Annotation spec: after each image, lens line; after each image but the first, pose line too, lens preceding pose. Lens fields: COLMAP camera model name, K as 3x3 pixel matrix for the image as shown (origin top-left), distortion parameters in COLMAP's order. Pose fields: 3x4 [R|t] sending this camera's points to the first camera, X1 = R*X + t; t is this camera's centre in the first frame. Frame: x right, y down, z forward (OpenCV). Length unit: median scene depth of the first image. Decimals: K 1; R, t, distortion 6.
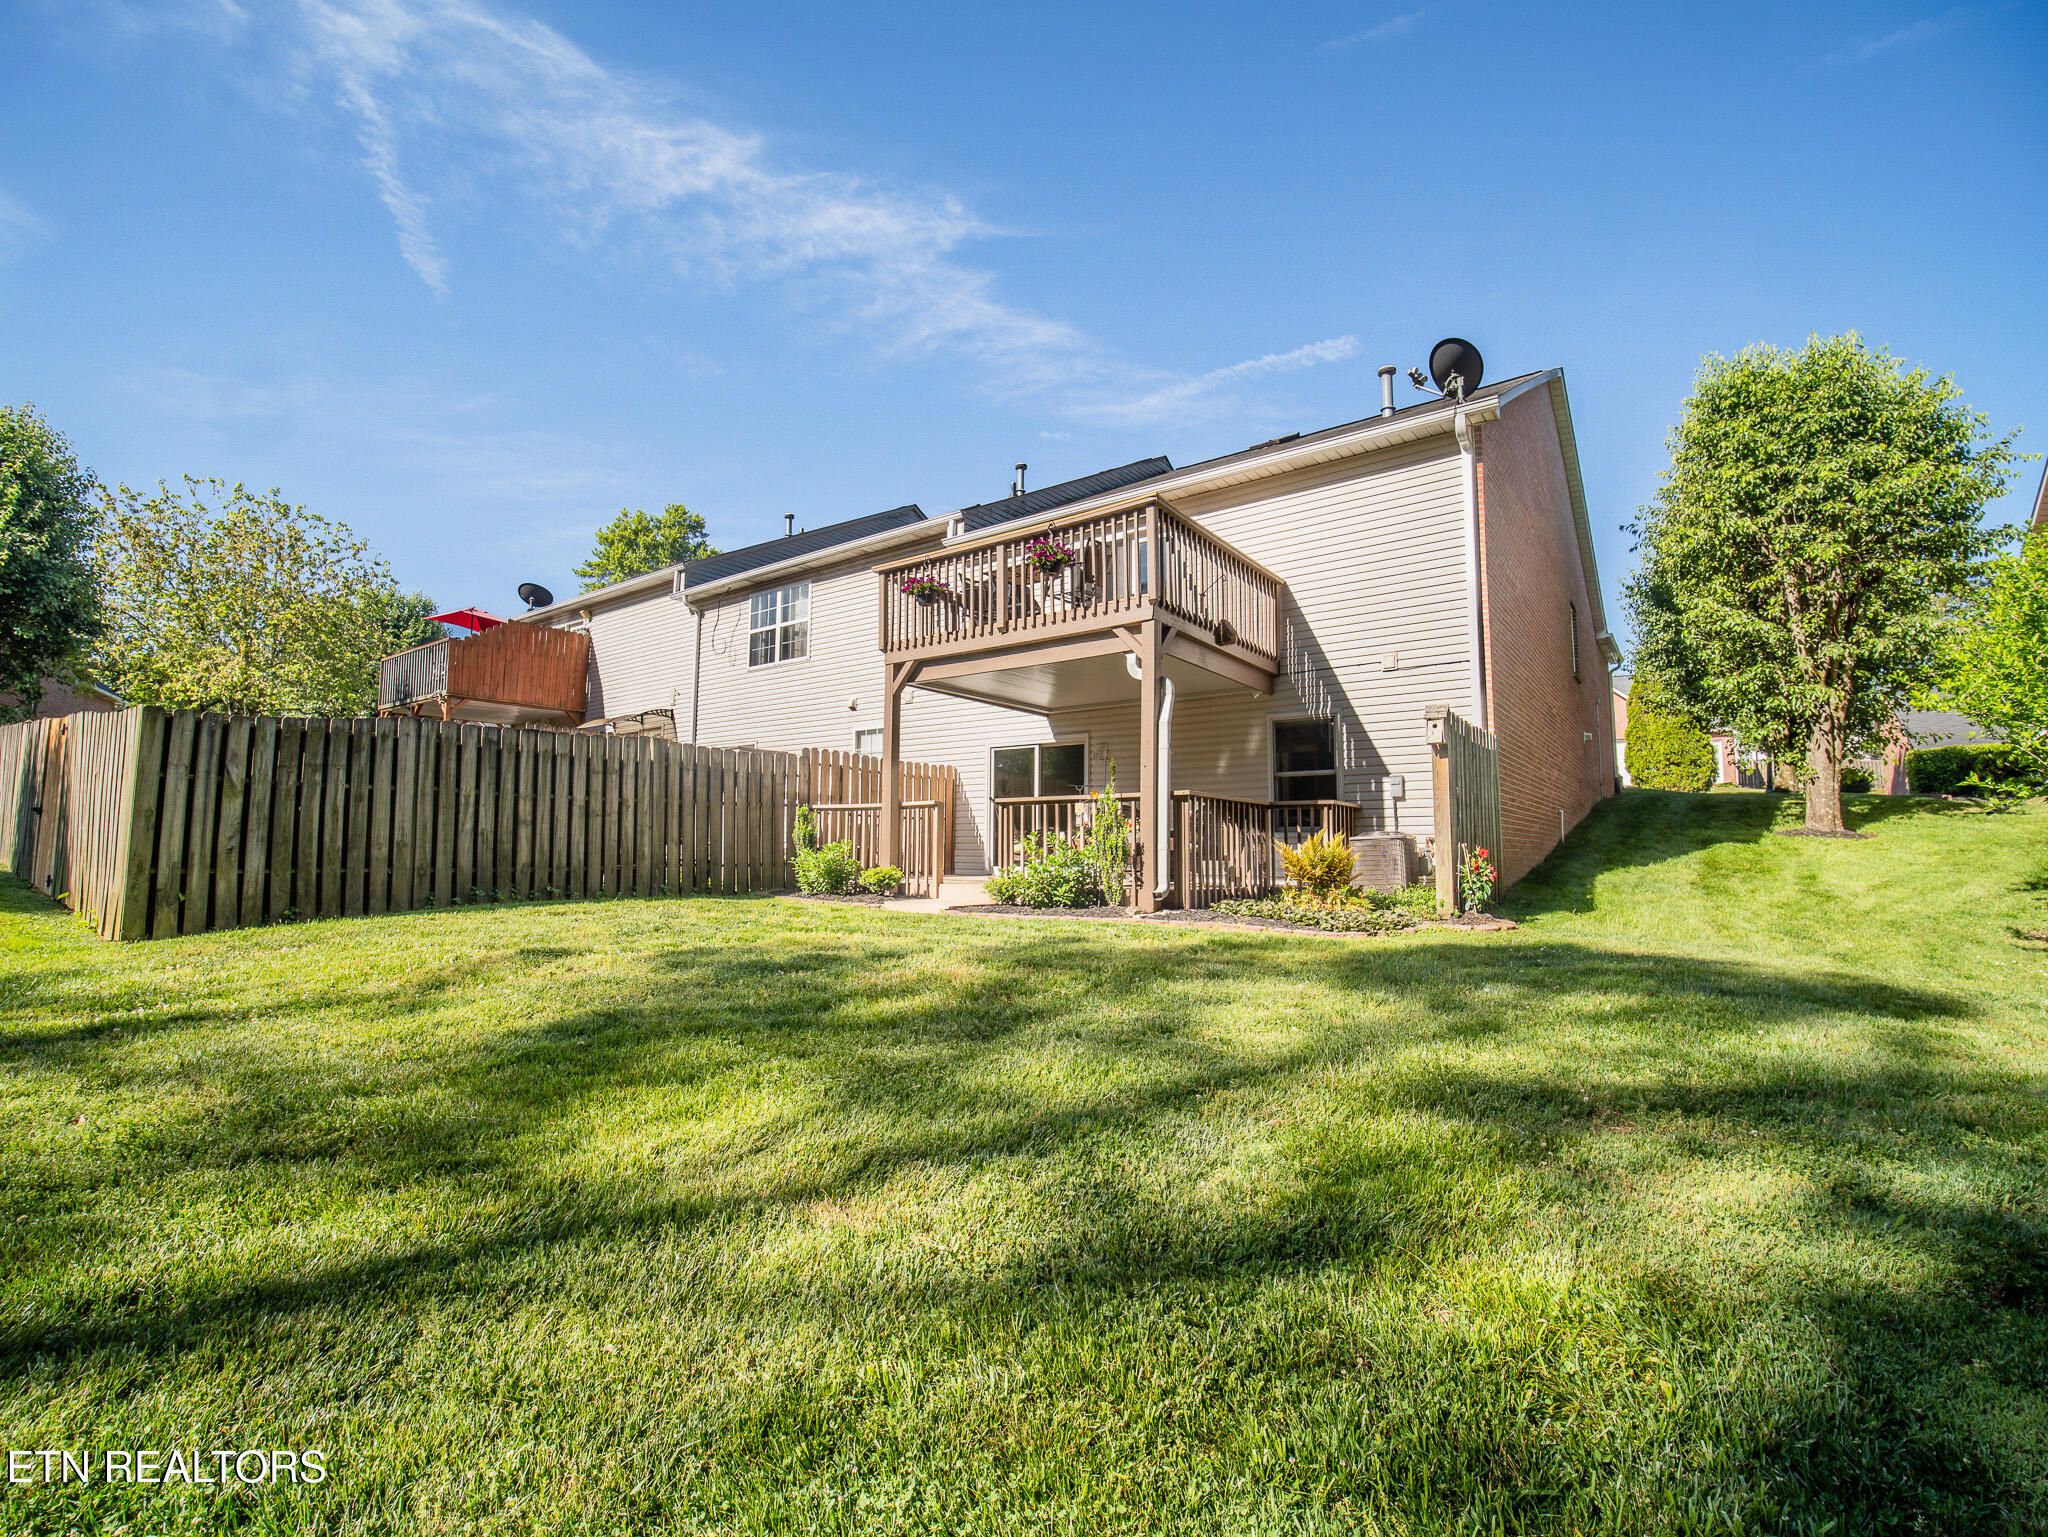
lens RADIAL K [[922.8, 0, 1020.0], [0, 922.8, 768.2], [0, 0, 1]] dist [-0.018902, 0.000060]
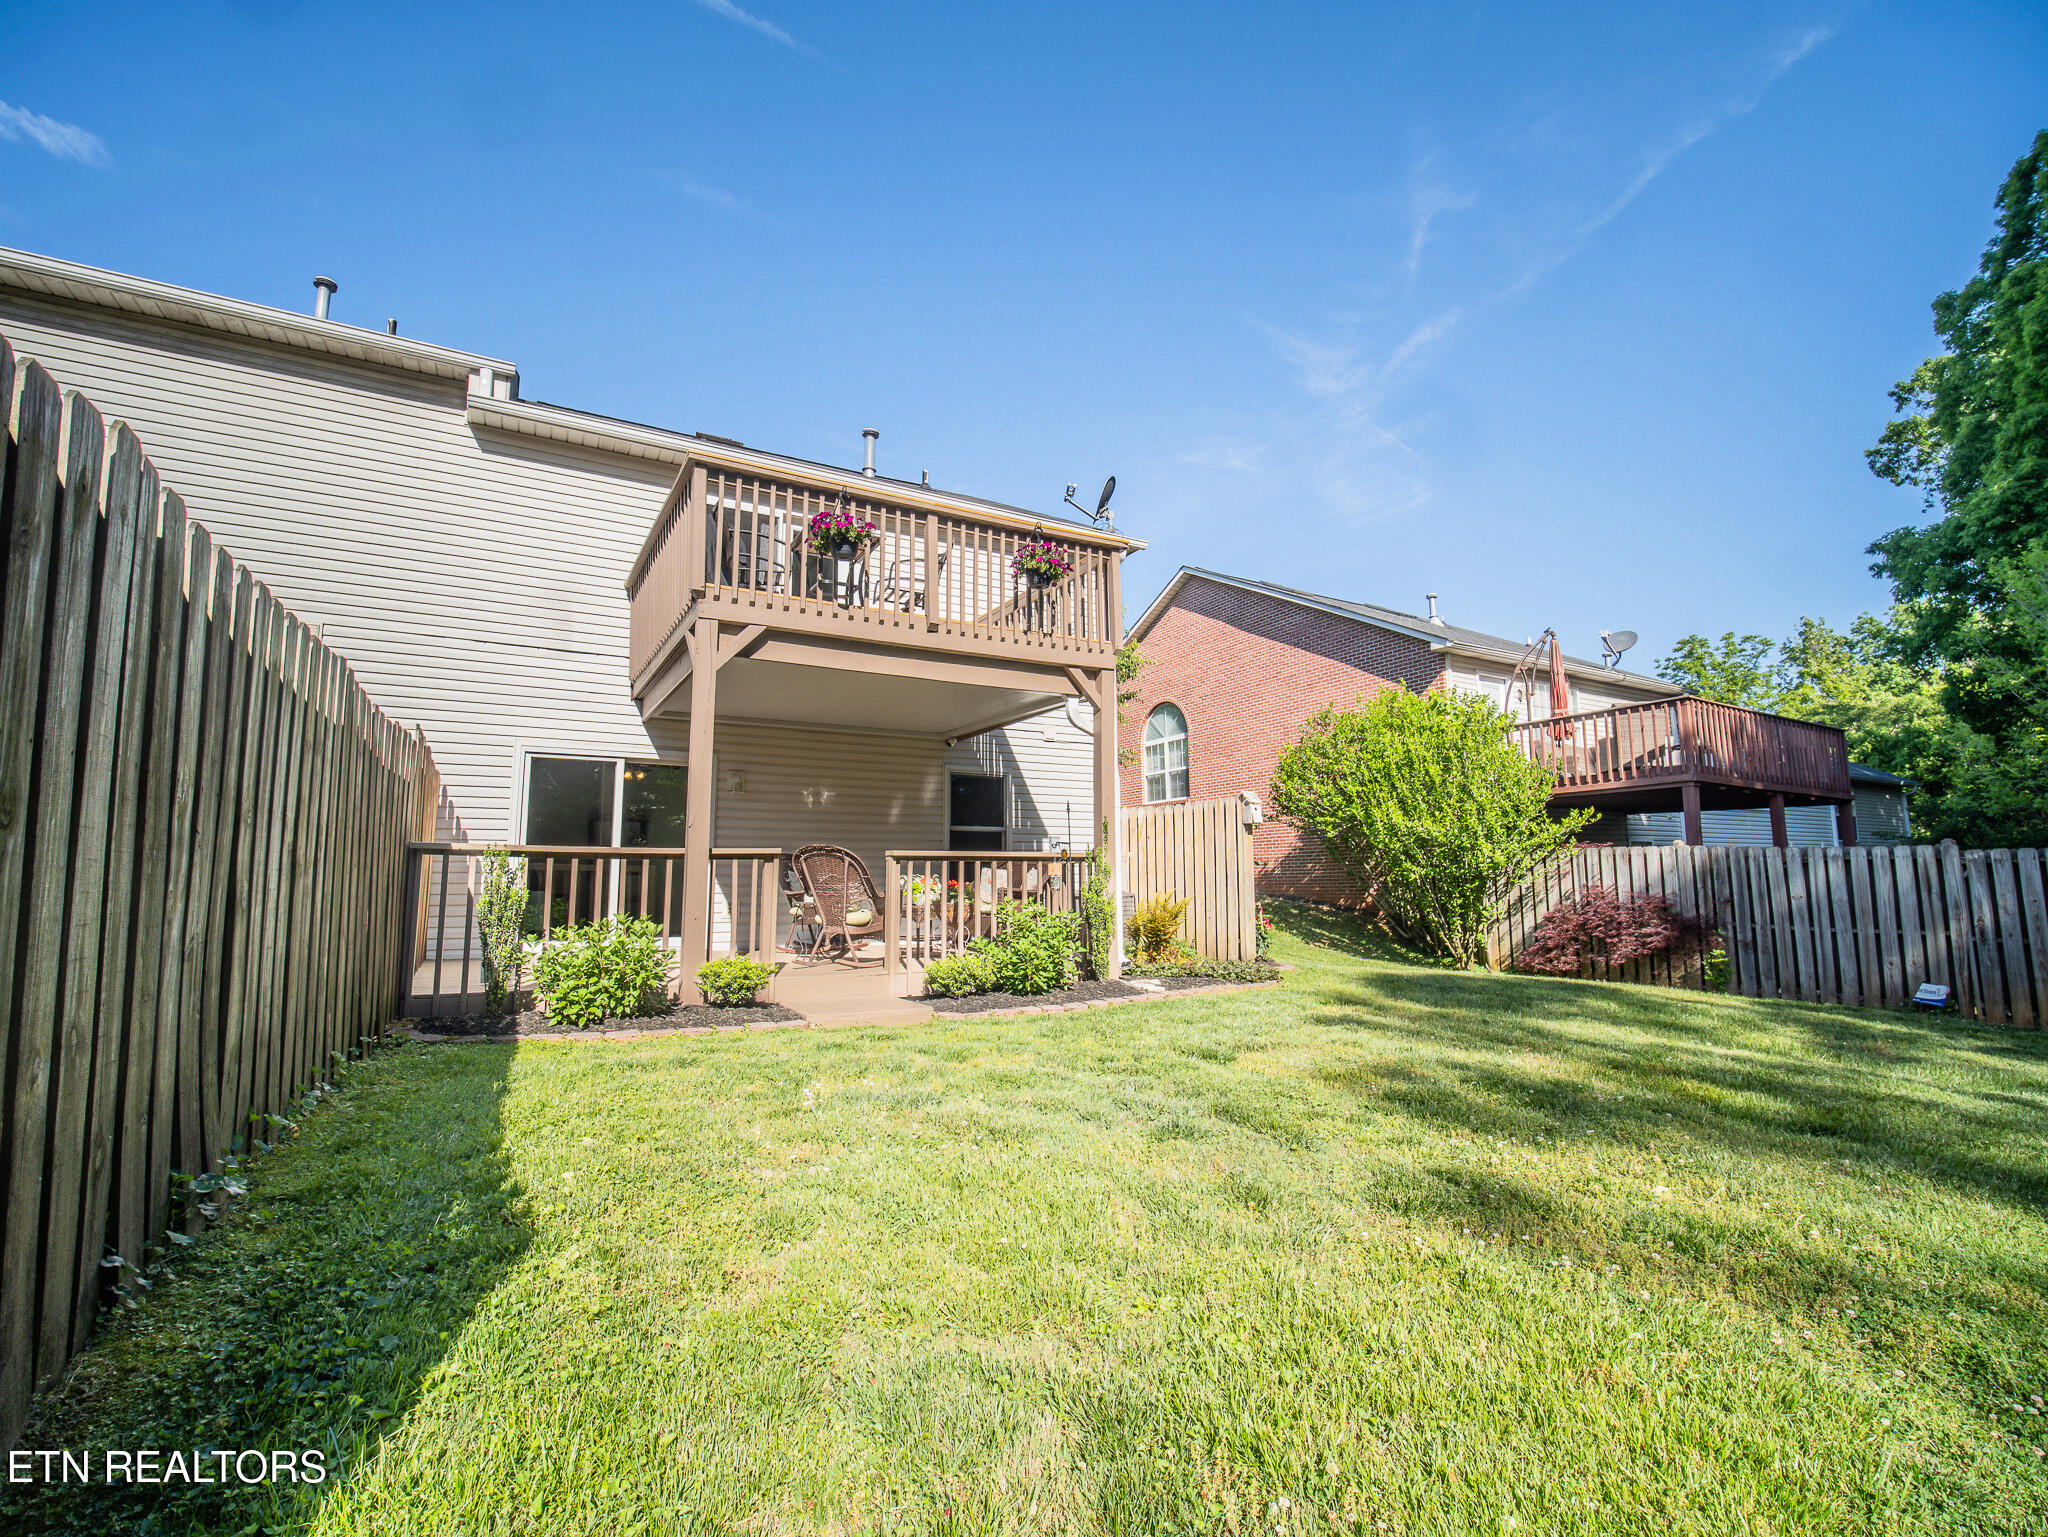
lens RADIAL K [[922.8, 0, 1020.0], [0, 922.8, 768.2], [0, 0, 1]] dist [-0.018902, 0.000060]
pose [[0.397304, 0.104919, 0.911670, -0.503194], [-0.074590, 0.993848, -0.081870, 0.015990], [-0.914651, -0.035475, 0.402685, 0.472981]]
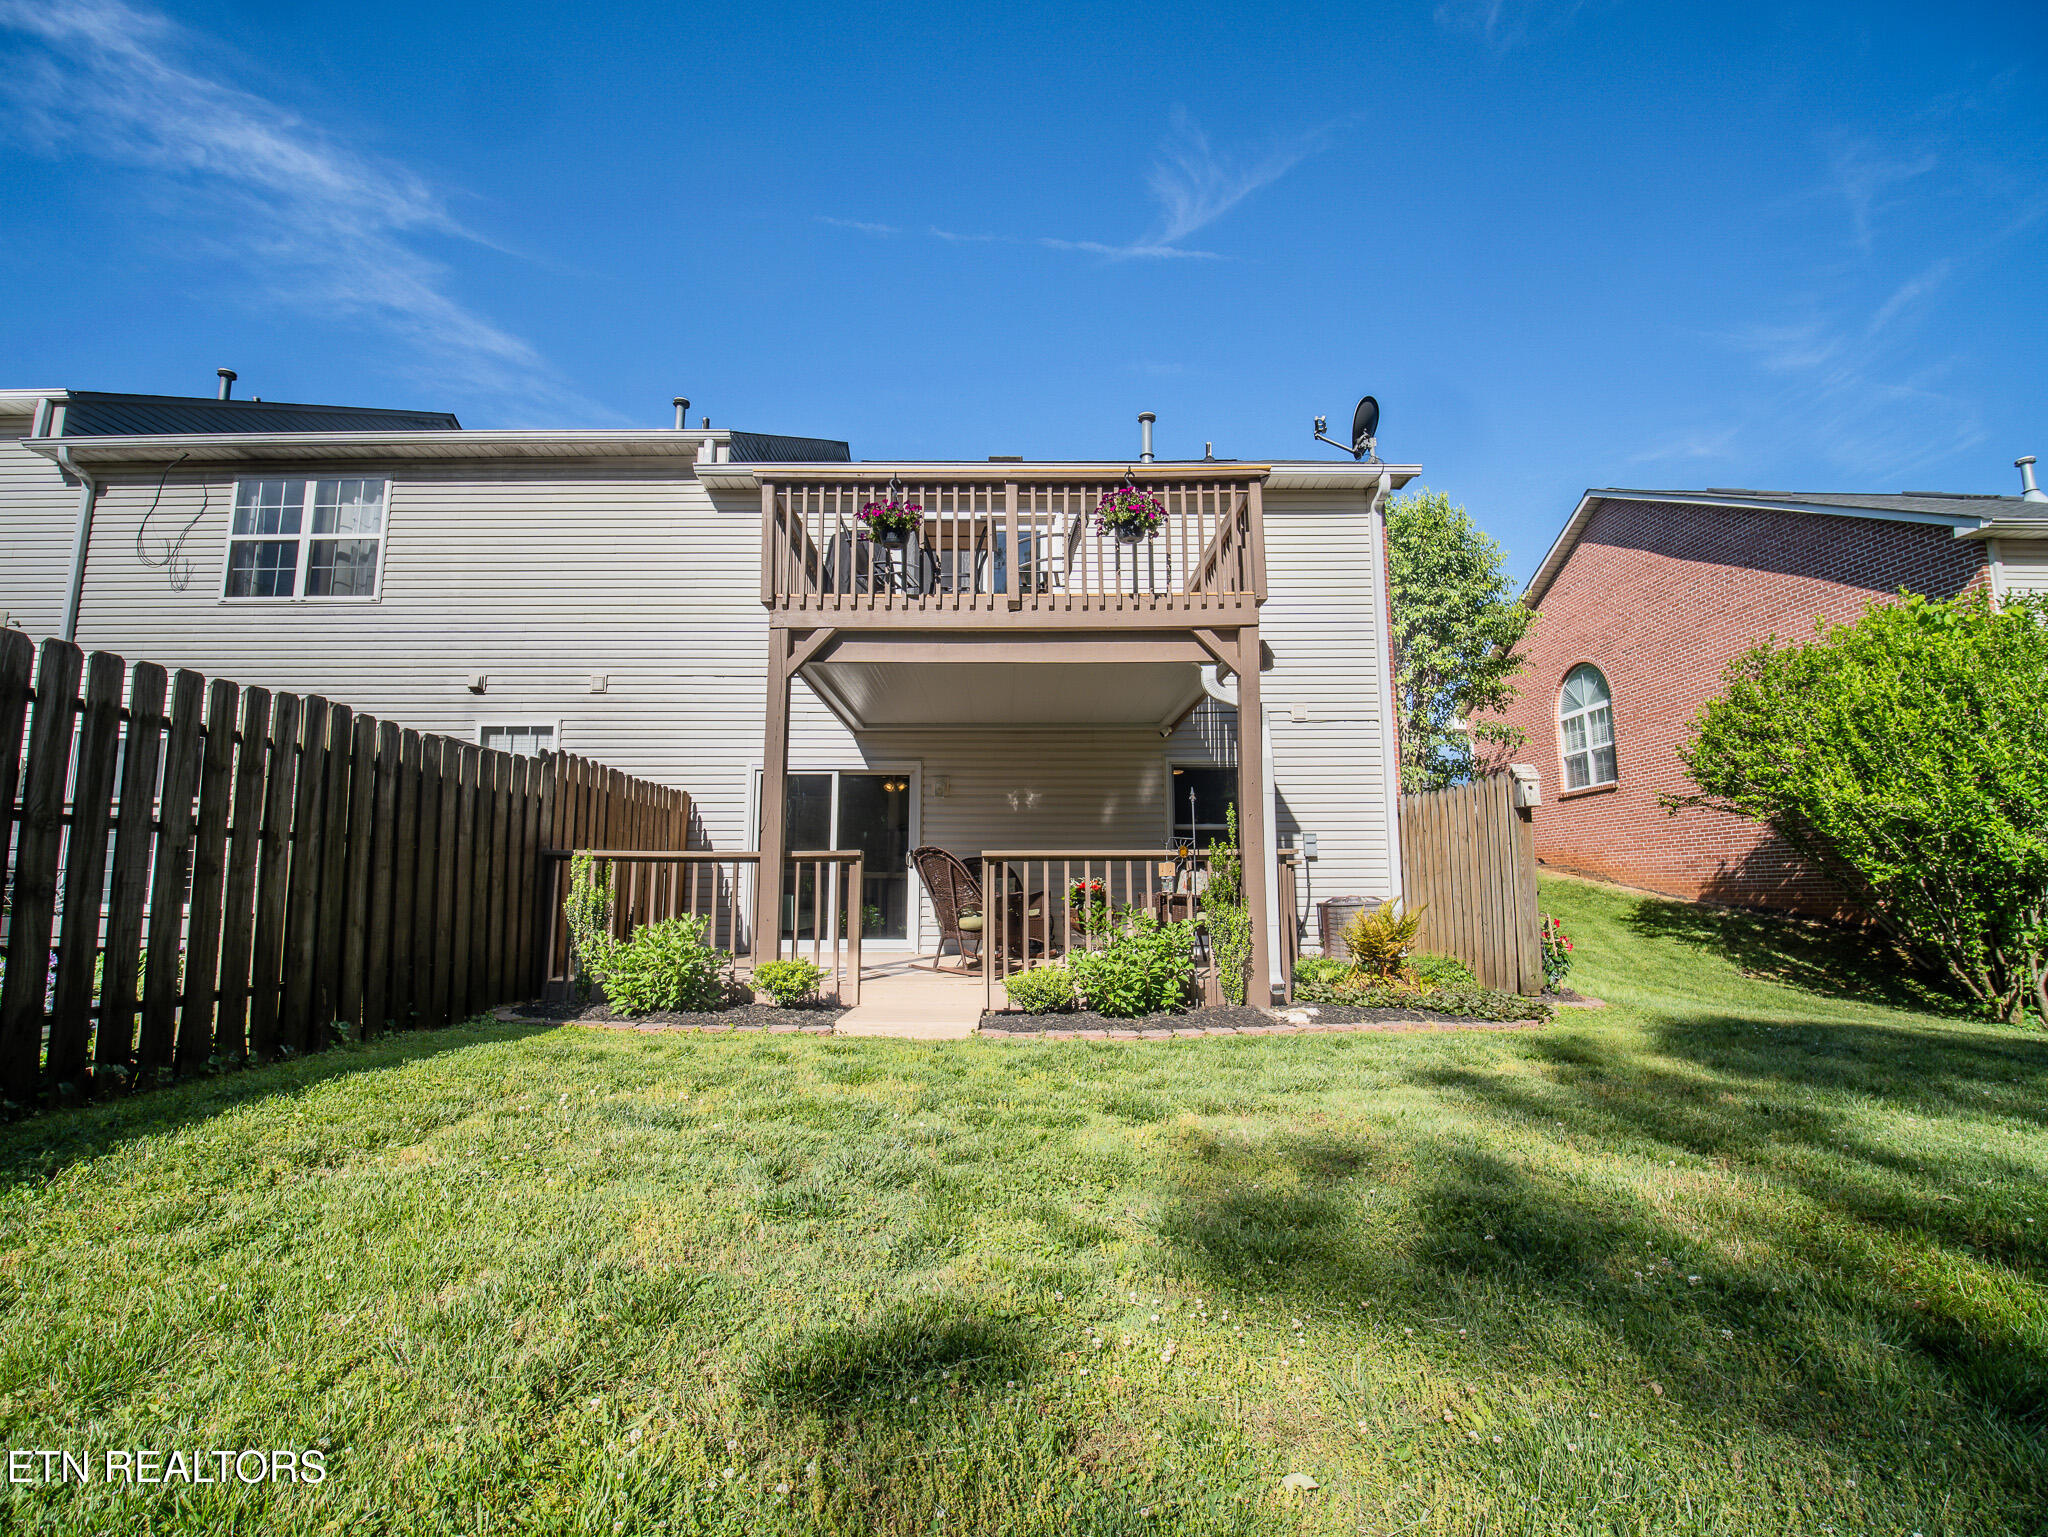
lens RADIAL K [[922.8, 0, 1020.0], [0, 922.8, 768.2], [0, 0, 1]] dist [-0.018902, 0.000060]
pose [[0.795991, 0.073388, 0.600844, -0.317262], [-0.048154, 0.997155, -0.058000, 0.008309], [-0.603391, 0.017235, 0.797259, 0.339898]]
